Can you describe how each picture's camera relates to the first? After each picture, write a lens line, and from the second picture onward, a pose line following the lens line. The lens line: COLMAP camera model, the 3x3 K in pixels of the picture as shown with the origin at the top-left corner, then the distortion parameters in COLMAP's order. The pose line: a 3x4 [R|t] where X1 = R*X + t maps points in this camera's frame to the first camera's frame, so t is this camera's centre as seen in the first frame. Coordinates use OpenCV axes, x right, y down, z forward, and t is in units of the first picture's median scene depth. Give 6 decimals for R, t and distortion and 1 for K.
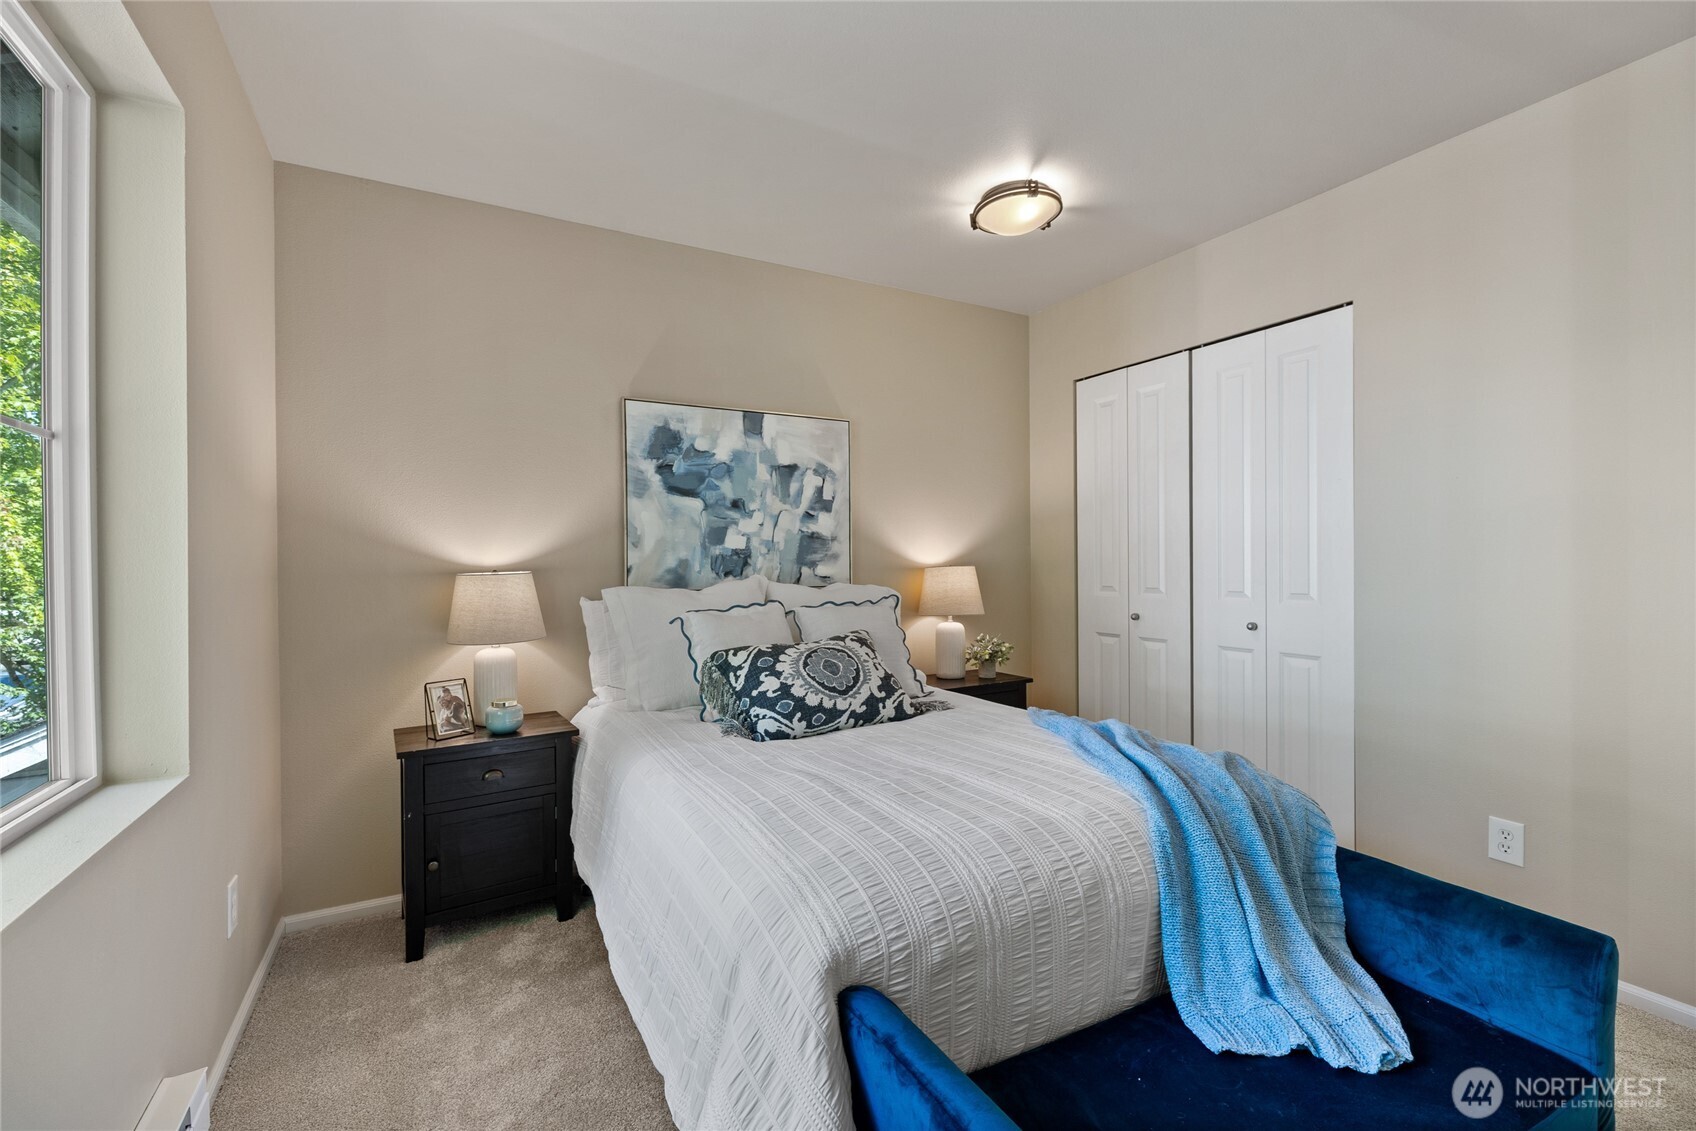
lens RADIAL K [[724.3, 0, 845.4], [0, 724.3, 565.8], [0, 0, 1]] dist [0.002242, 0.000309]
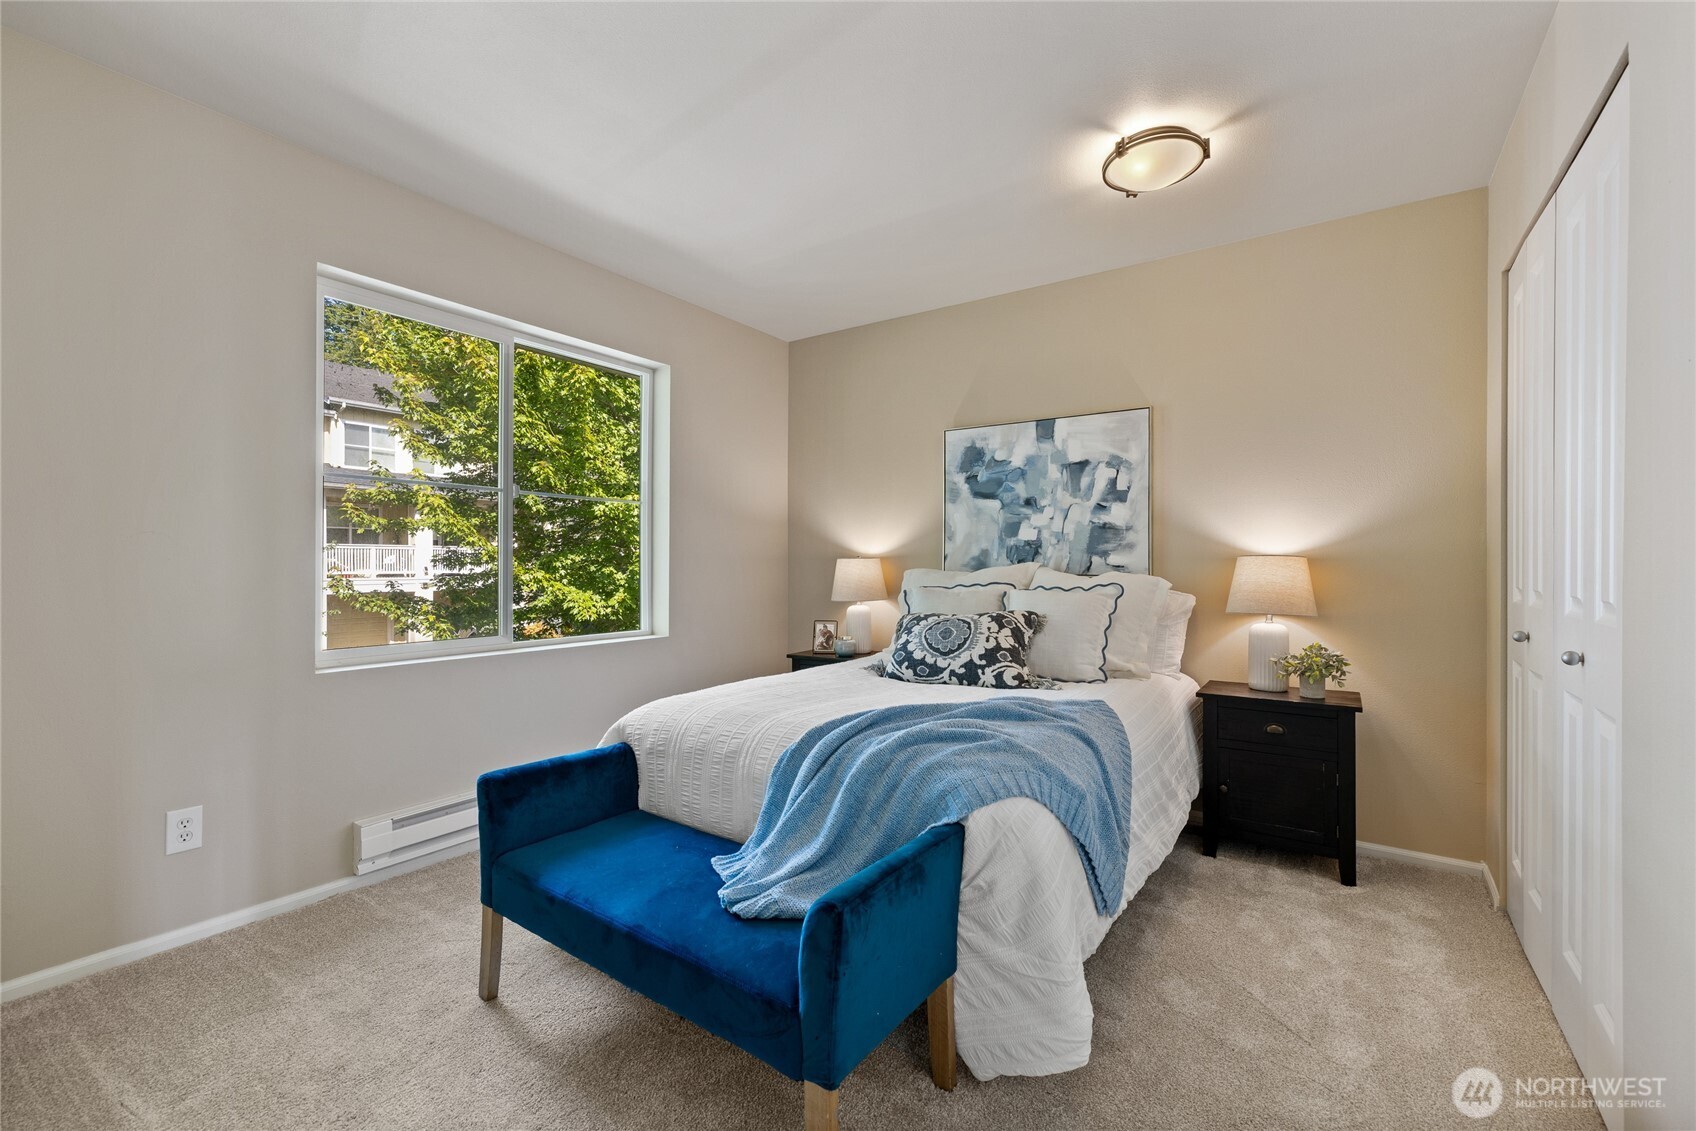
lens RADIAL K [[724.3, 0, 845.4], [0, 724.3, 565.8], [0, 0, 1]] dist [0.002242, 0.000309]
pose [[0.447820, 0.012317, -0.894039, 0.766038], [-0.010524, 0.999908, 0.008504, 0.011115], [0.894062, 0.005601, 0.447908, 0.215029]]
